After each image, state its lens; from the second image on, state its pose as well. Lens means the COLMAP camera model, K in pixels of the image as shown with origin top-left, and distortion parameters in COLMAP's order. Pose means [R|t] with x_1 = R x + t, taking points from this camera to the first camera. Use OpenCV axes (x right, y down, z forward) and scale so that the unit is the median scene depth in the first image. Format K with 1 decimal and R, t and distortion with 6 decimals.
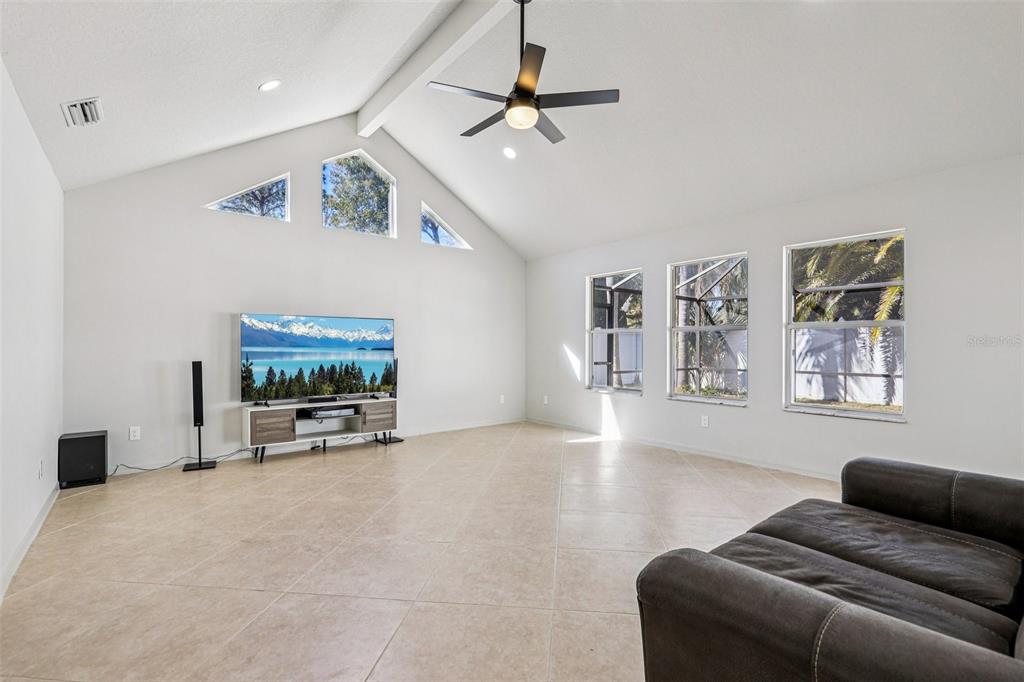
lens RADIAL K [[470.9, 0, 512.0], [0, 470.9, 341.0], [0, 0, 1]] dist [-0.000336, -0.000115]
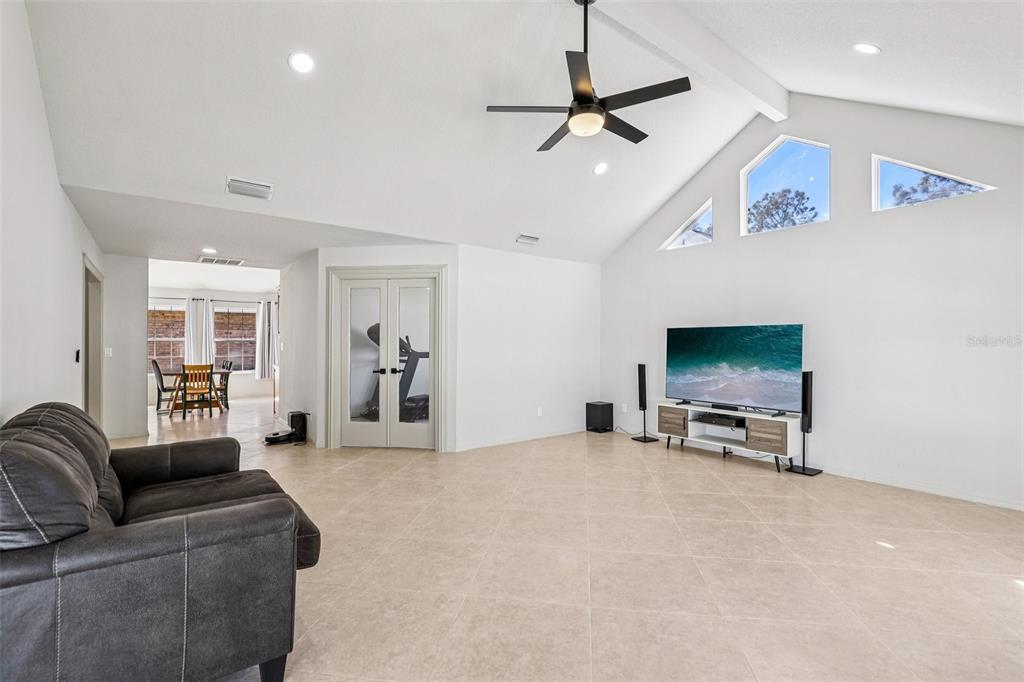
lens RADIAL K [[470.9, 0, 512.0], [0, 470.9, 341.0], [0, 0, 1]] dist [-0.000336, -0.000115]
pose [[-0.032386, 0.000551, -0.999475, 0.756665], [0.012289, 0.999924, 0.000153, -0.029790], [0.999400, -0.012277, -0.032391, 0.673532]]
